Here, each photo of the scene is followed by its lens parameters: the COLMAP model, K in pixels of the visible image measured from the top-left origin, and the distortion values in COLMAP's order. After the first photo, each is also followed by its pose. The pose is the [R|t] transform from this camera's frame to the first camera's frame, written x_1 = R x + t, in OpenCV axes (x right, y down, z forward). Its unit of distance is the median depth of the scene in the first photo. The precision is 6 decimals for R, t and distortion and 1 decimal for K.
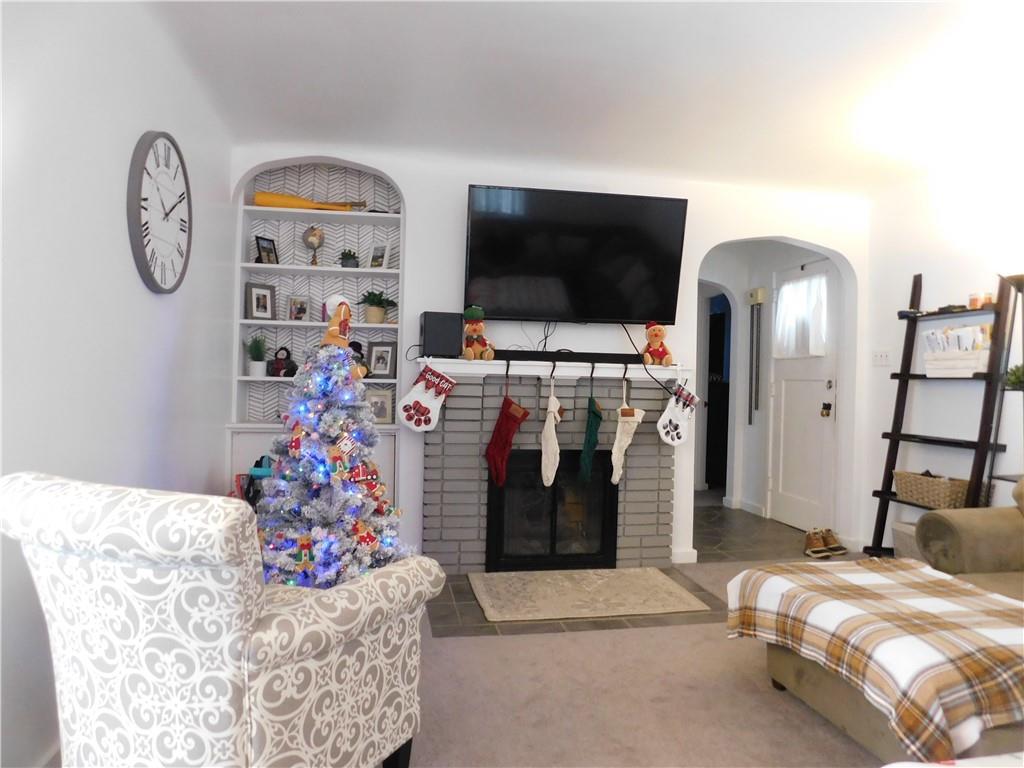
lens RADIAL K [[674.4, 0, 512.0], [0, 674.4, 384.0], [0, 0, 1]] dist [-0.065637, 0.060700]
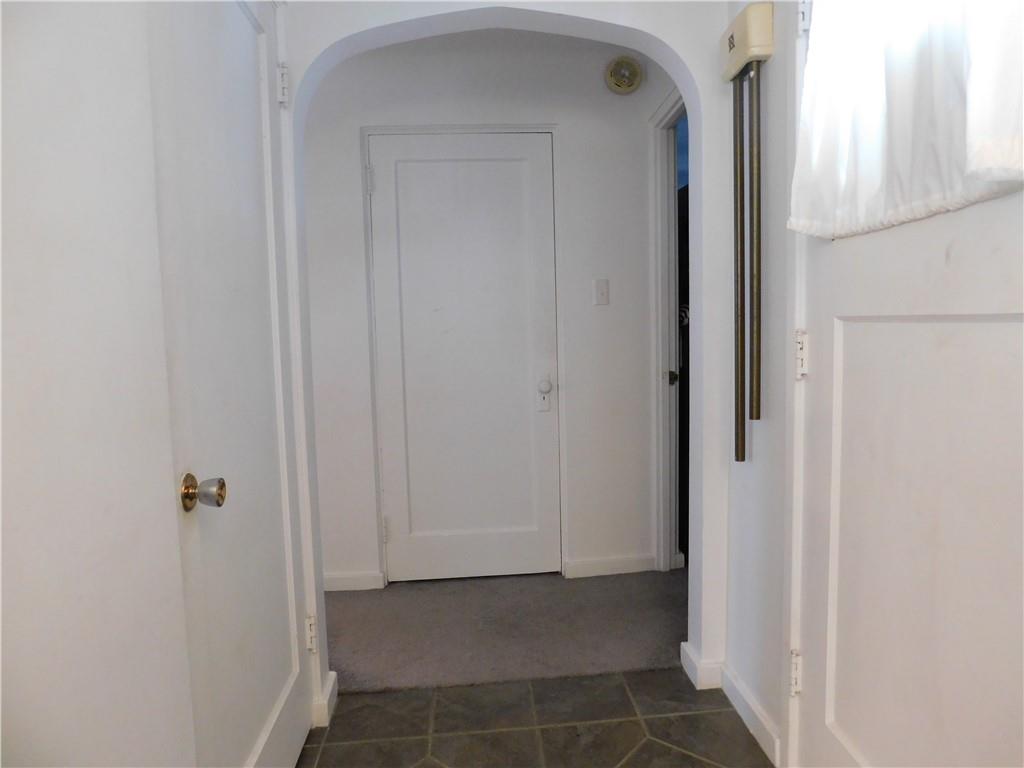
lens RADIAL K [[674.4, 0, 512.0], [0, 674.4, 384.0], [0, 0, 1]] dist [-0.065637, 0.060700]
pose [[0.992063, -0.038889, -0.119579, 0.303041], [0.048437, 0.995776, 0.078006, -0.006741], [0.116041, -0.083179, 0.989755, 0.709545]]
